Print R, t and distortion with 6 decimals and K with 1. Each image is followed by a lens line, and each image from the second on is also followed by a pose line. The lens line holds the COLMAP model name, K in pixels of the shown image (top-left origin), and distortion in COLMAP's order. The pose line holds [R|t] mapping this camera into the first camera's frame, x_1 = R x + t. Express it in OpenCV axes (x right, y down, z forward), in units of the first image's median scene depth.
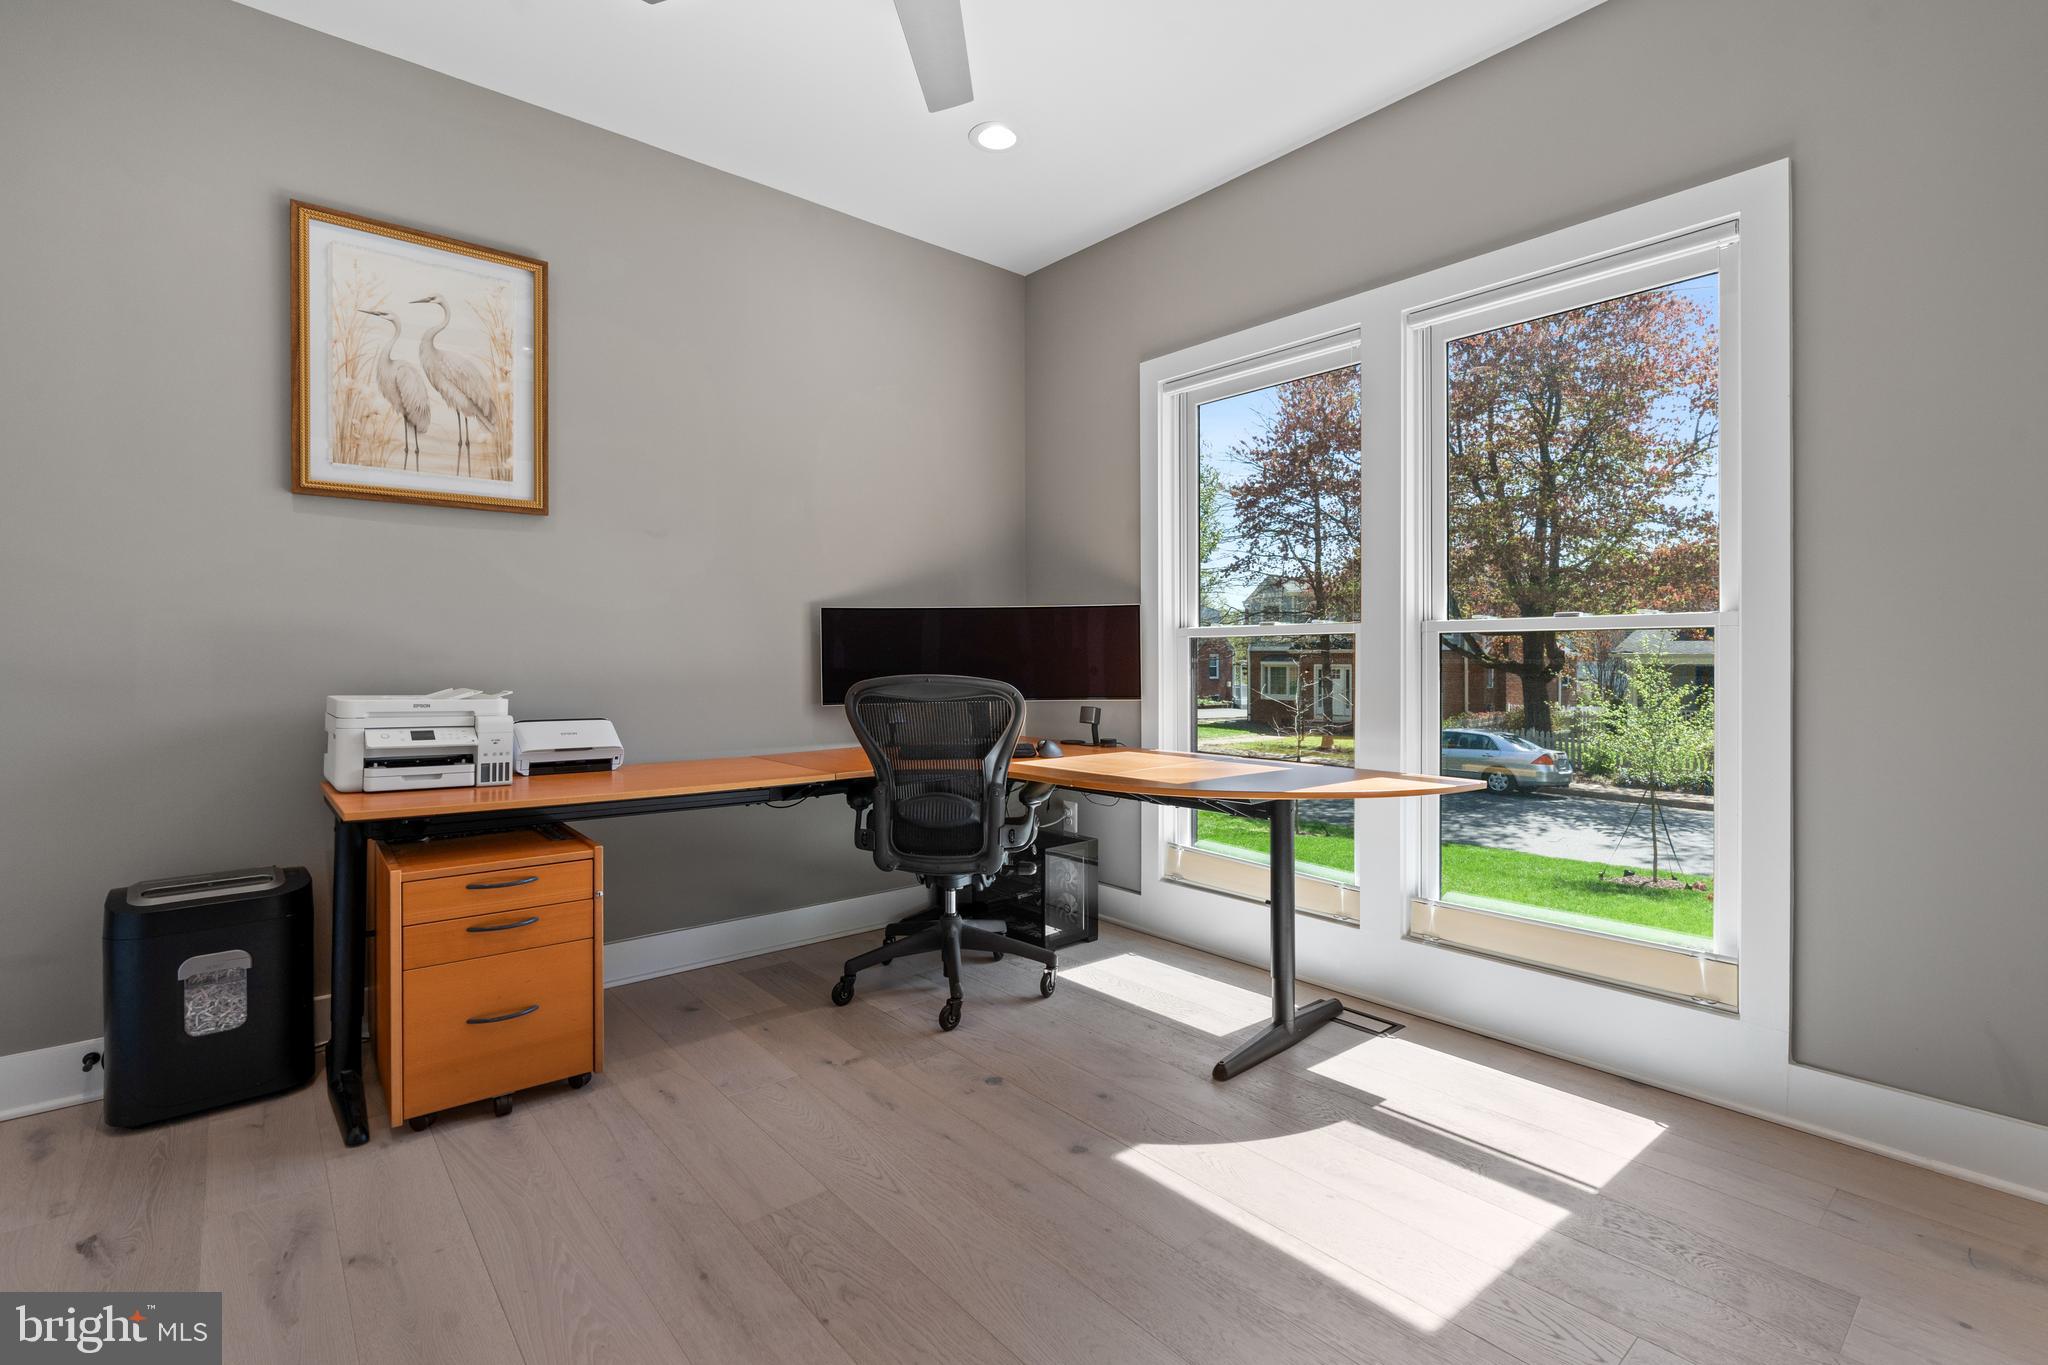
lens RADIAL K [[923.8, 0, 1026.5], [0, 923.8, 678.3], [0, 0, 1]] dist [-0.001749, 0.000021]
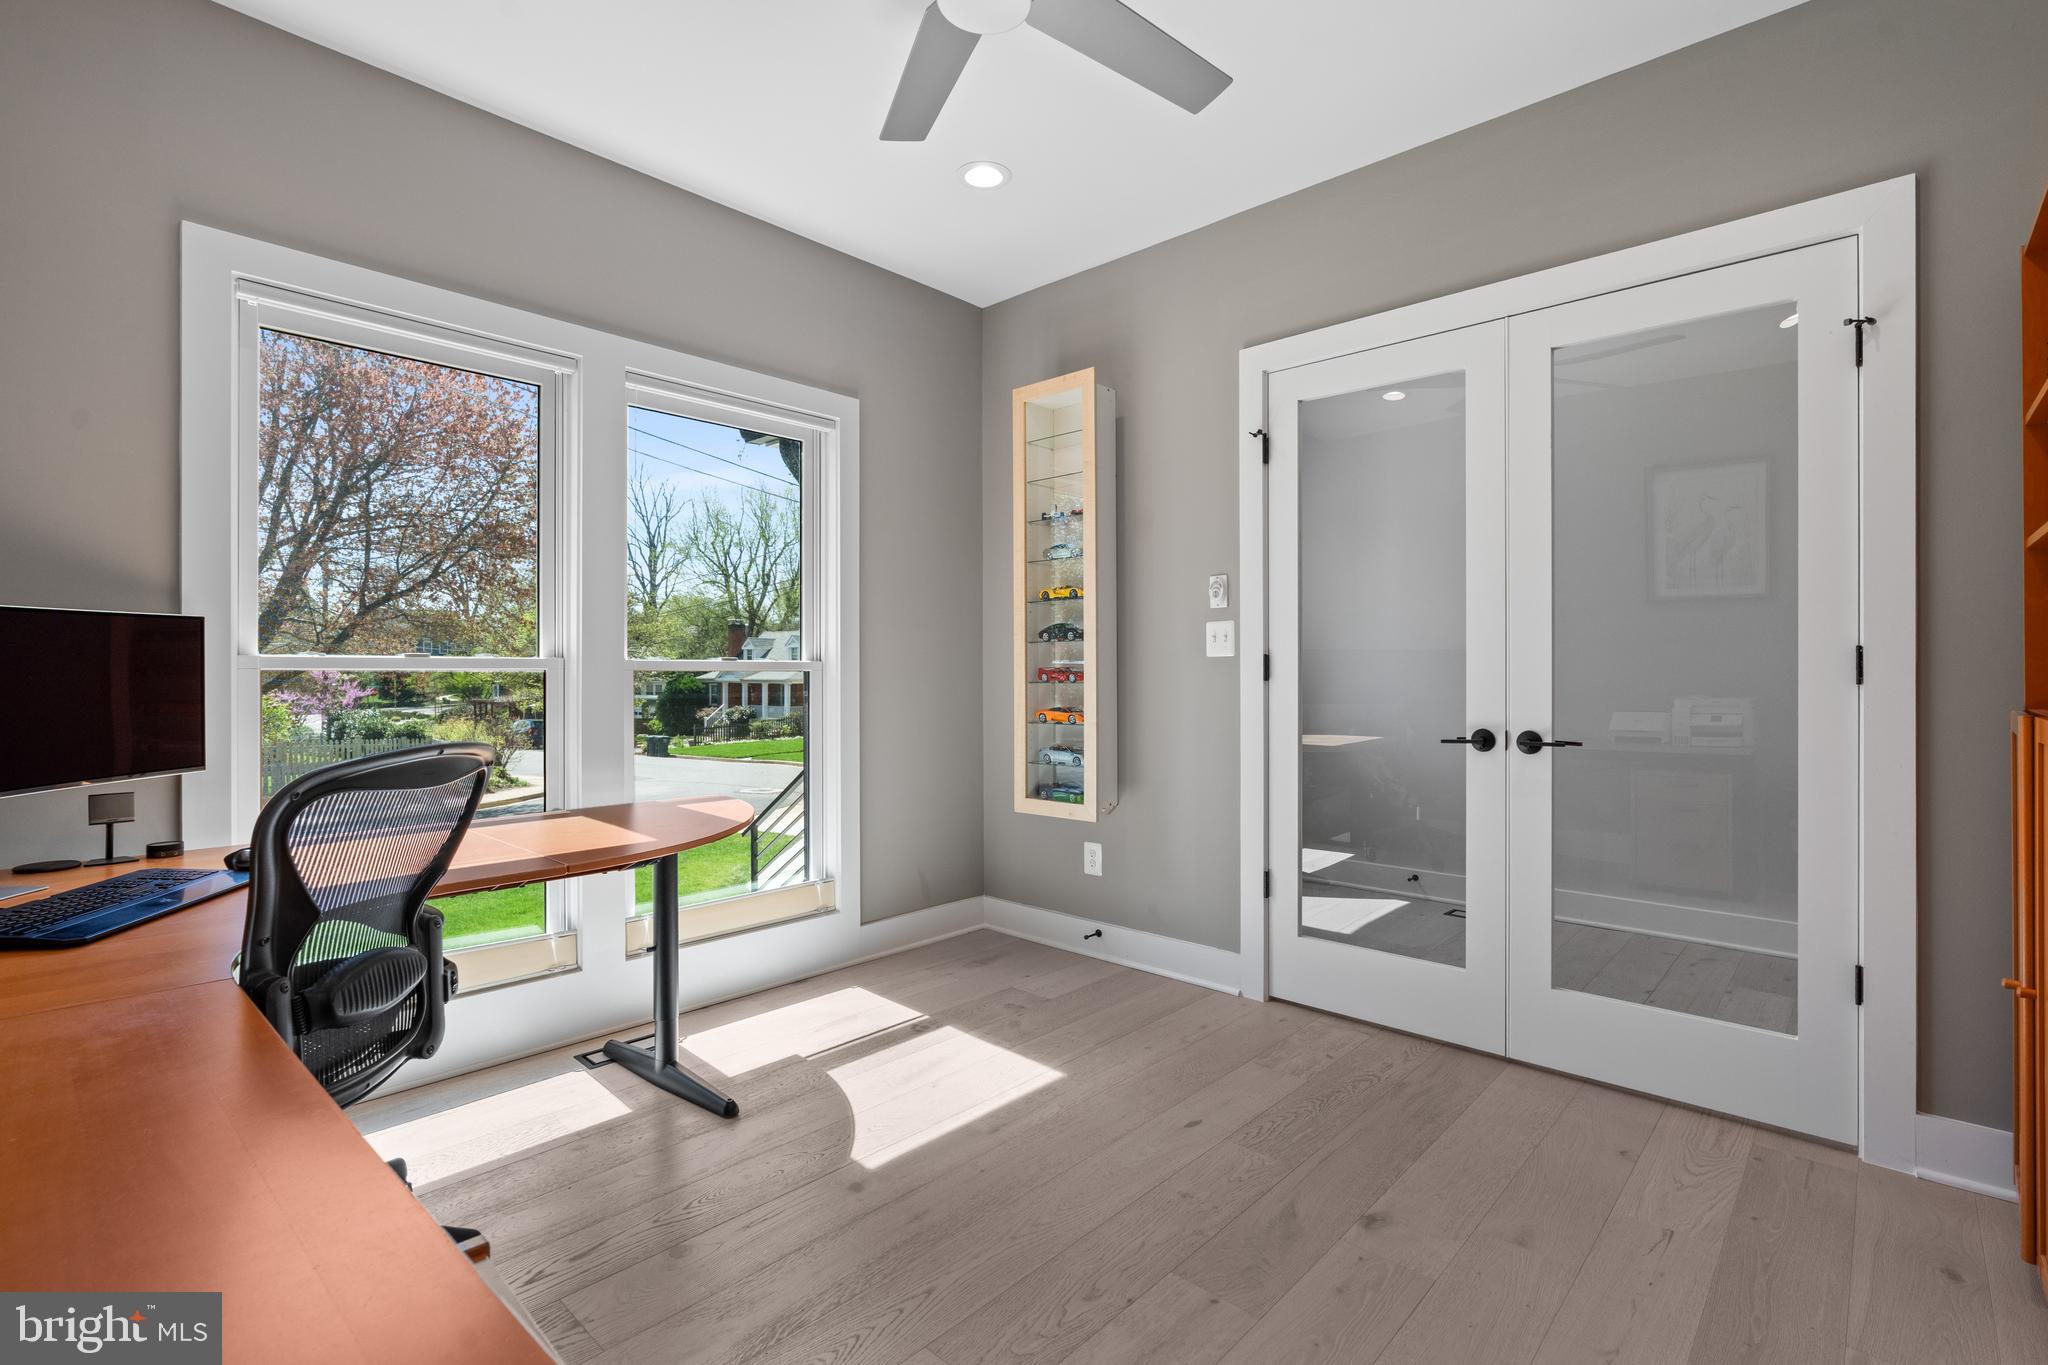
lens RADIAL K [[932.7, 0, 1030.4], [0, 932.7, 703.5], [0, 0, 1]] dist [-0.010946, 0.004790]
pose [[-0.113525, -0.031473, 0.993037, -0.930269], [0.019518, 0.999235, 0.033901, -0.053538], [-0.993343, 0.023231, -0.112823, 0.873992]]
